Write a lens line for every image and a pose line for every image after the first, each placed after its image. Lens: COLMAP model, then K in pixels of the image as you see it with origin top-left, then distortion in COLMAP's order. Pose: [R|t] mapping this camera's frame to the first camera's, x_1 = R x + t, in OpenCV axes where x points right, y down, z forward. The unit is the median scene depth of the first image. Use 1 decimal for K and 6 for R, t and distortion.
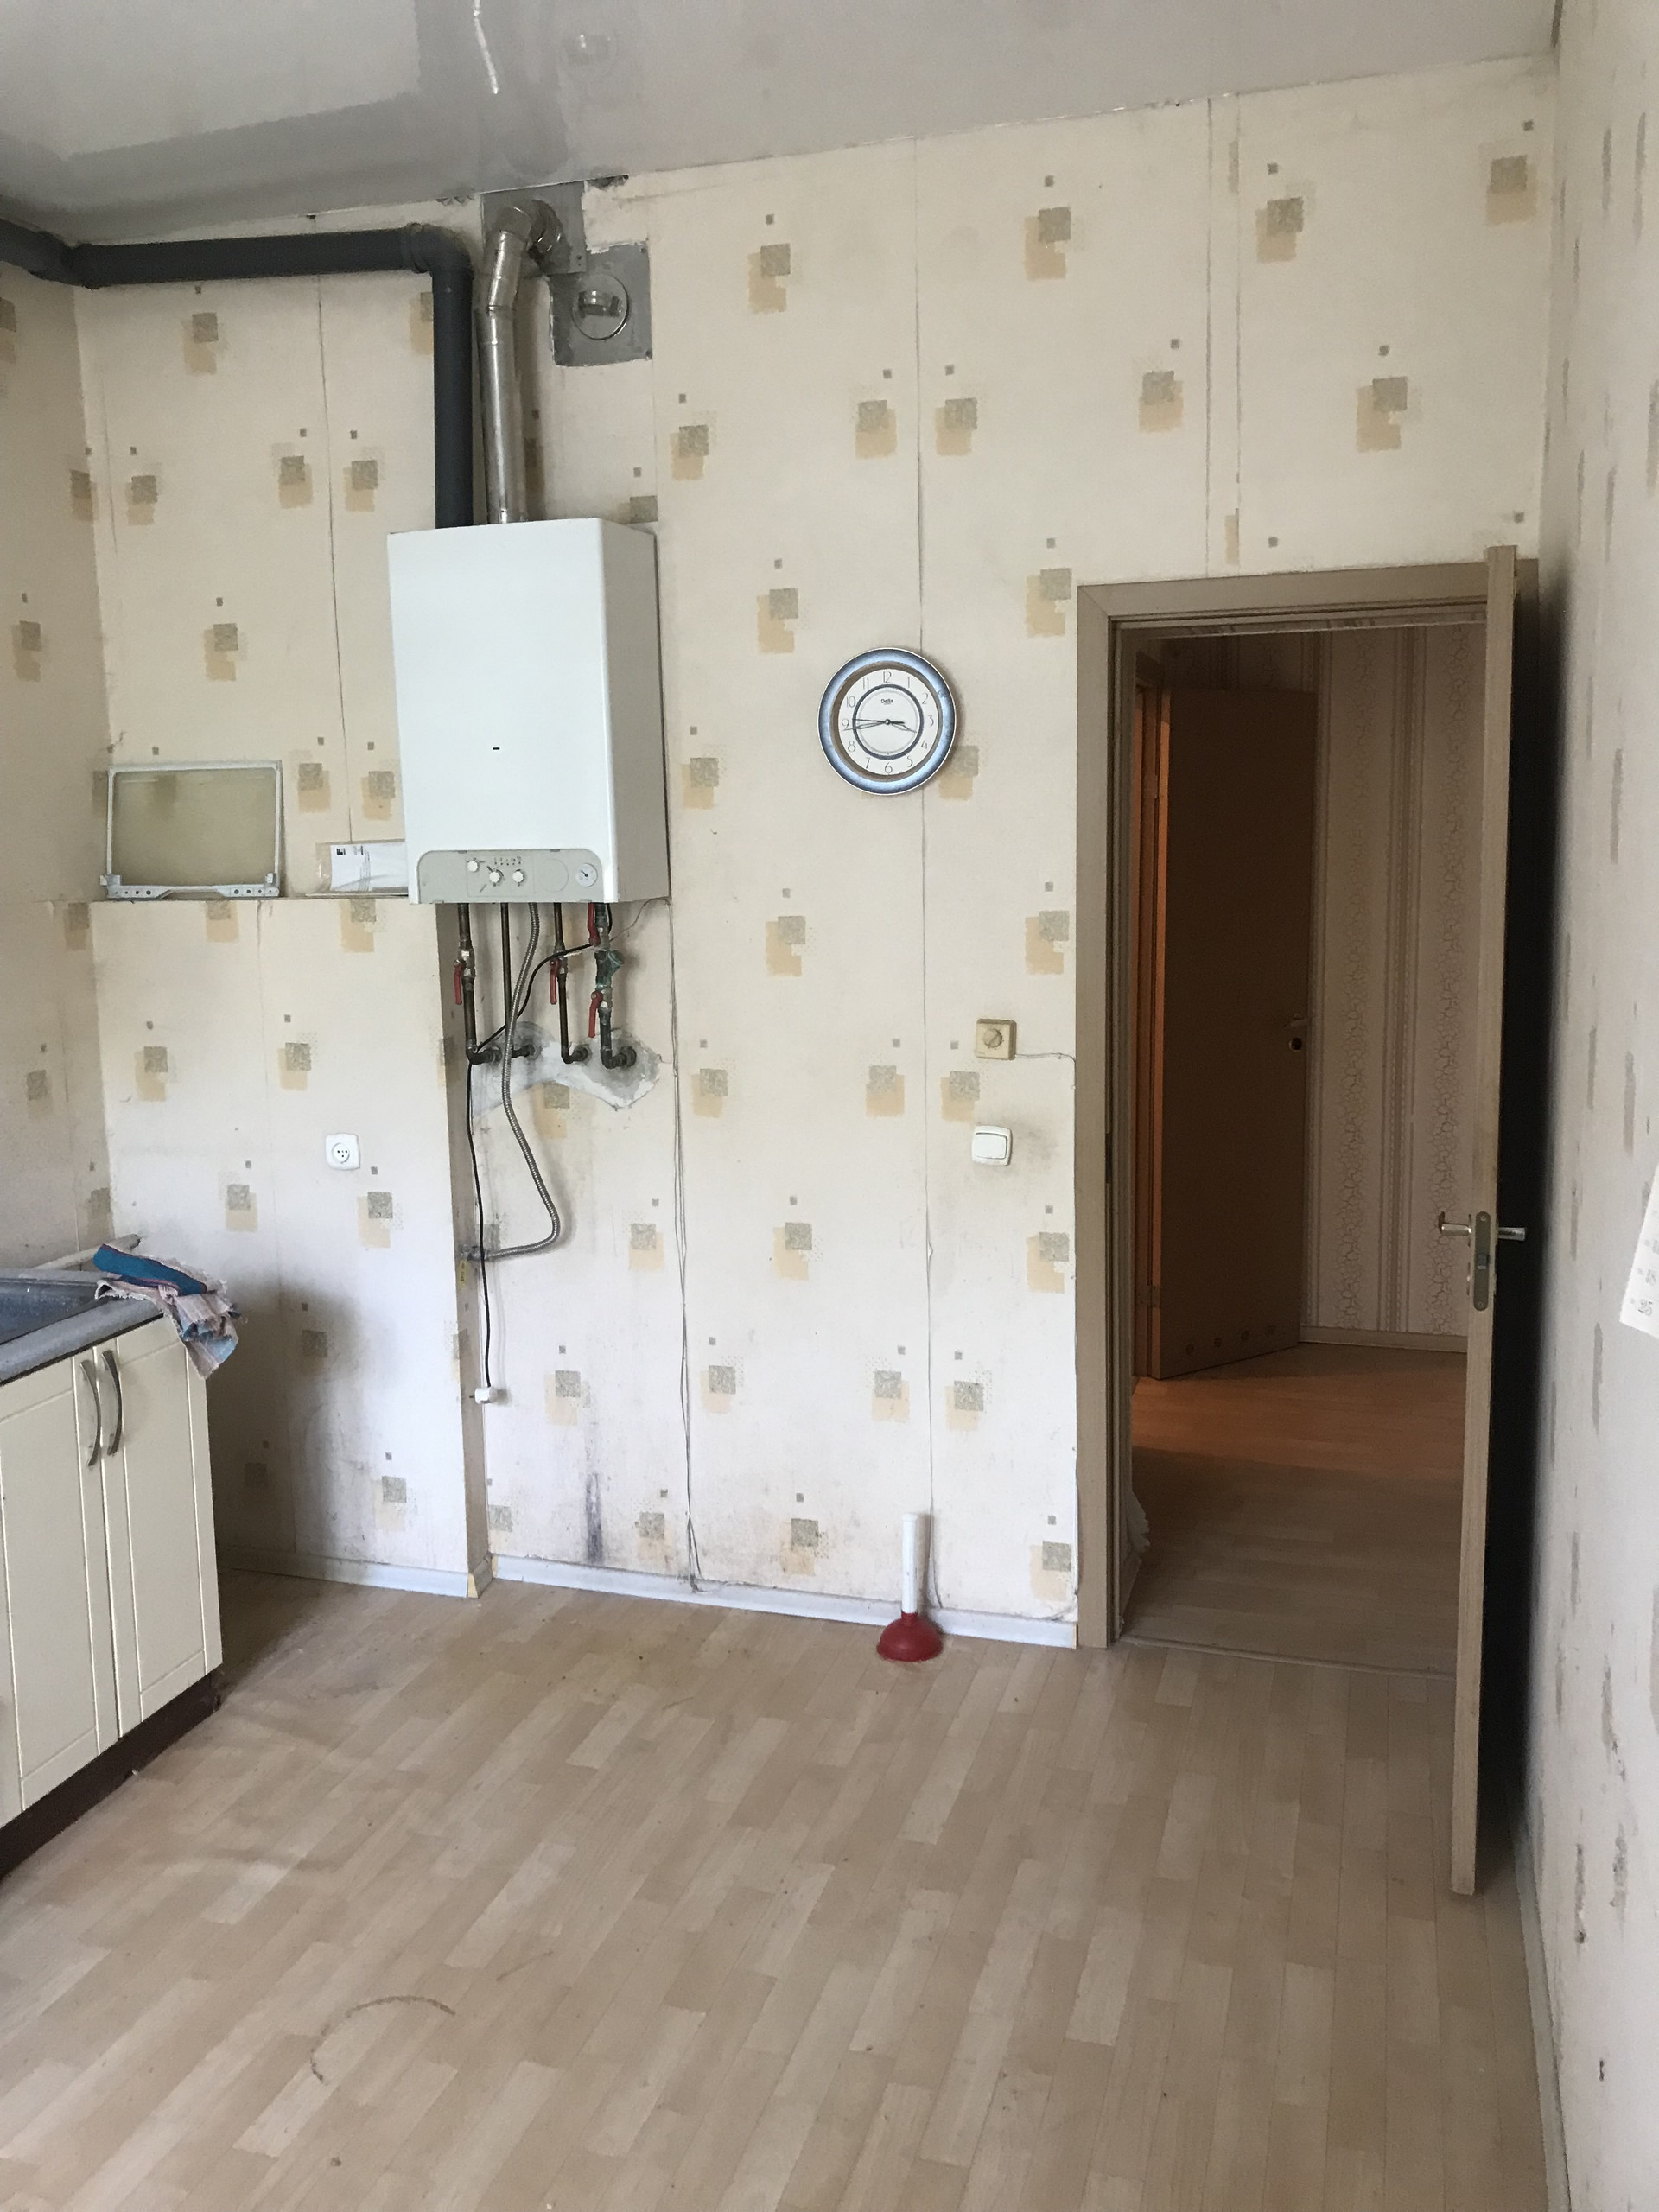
lens RADIAL K [[1831.0, 0, 877.7], [0, 1831.0, 1101.3], [0, 0, 1]] dist [0.126396, -0.331944]
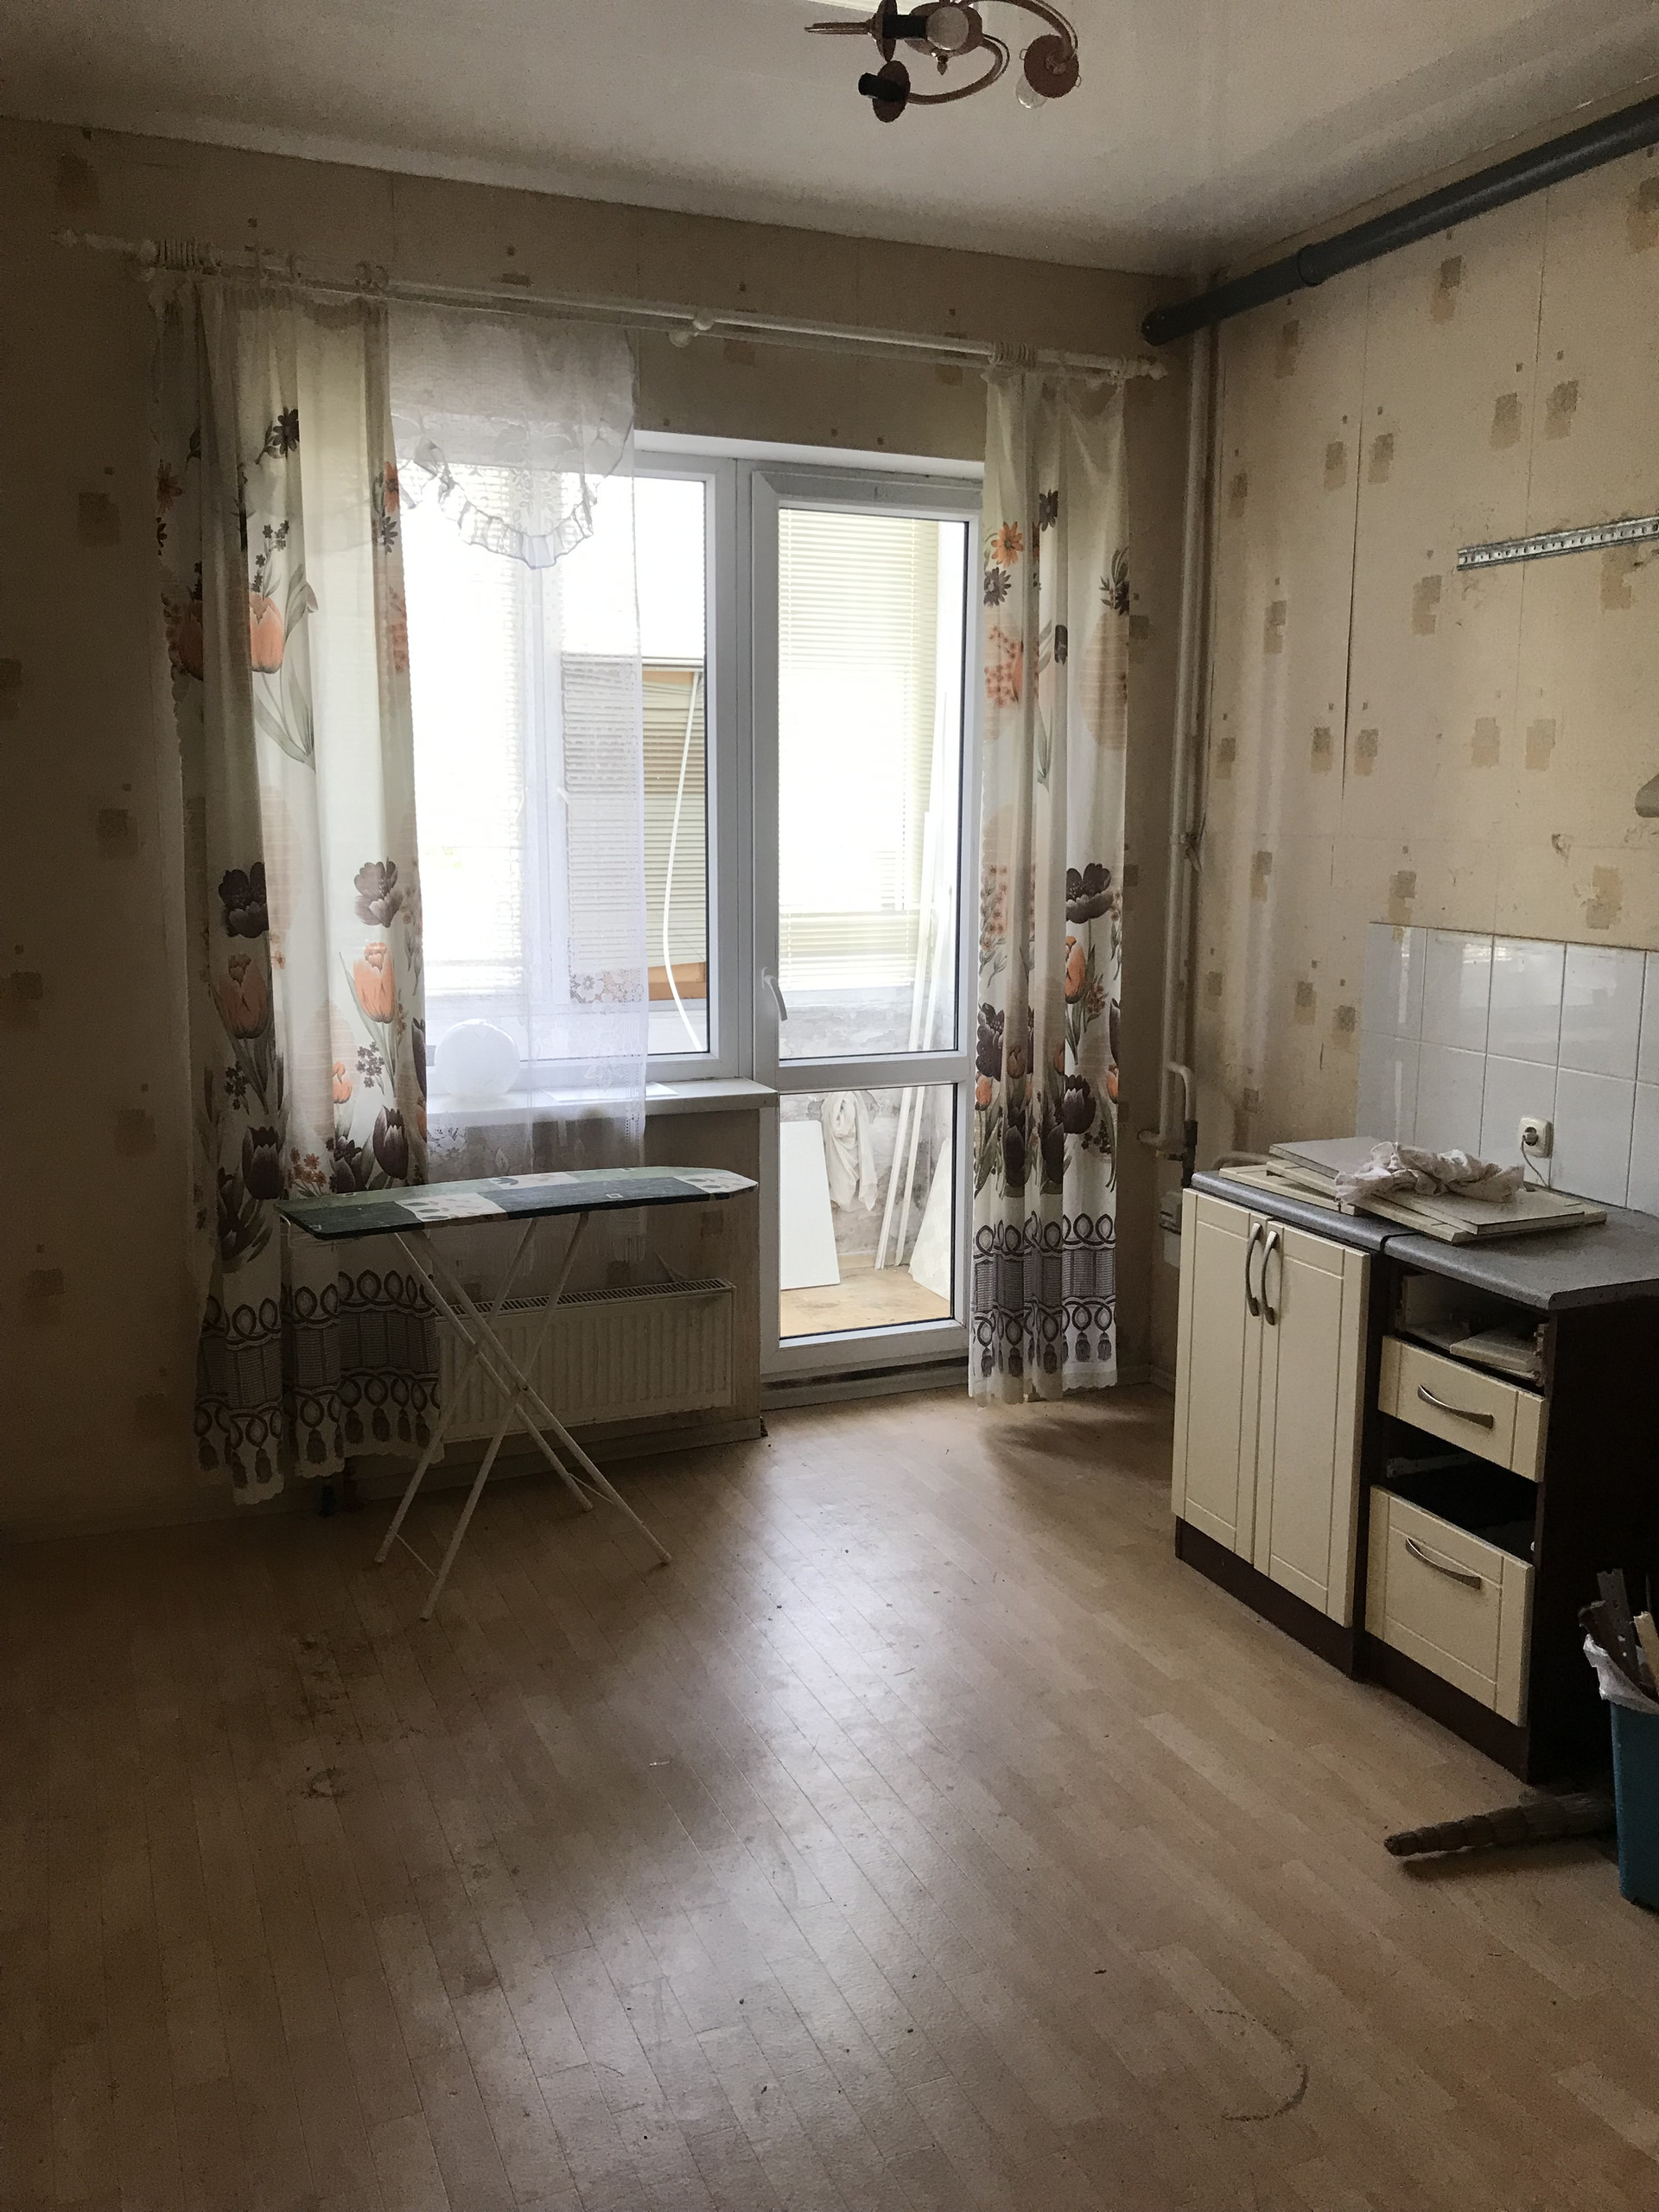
lens RADIAL K [[1831.0, 0, 877.7], [0, 1831.0, 1101.3], [0, 0, 1]] dist [0.126396, -0.331944]
pose [[-0.770204, 0.124817, -0.625464, 0.424742], [-0.093661, 0.947897, 0.304497, -0.246599], [0.630882, 0.293107, -0.718384, 1.470992]]
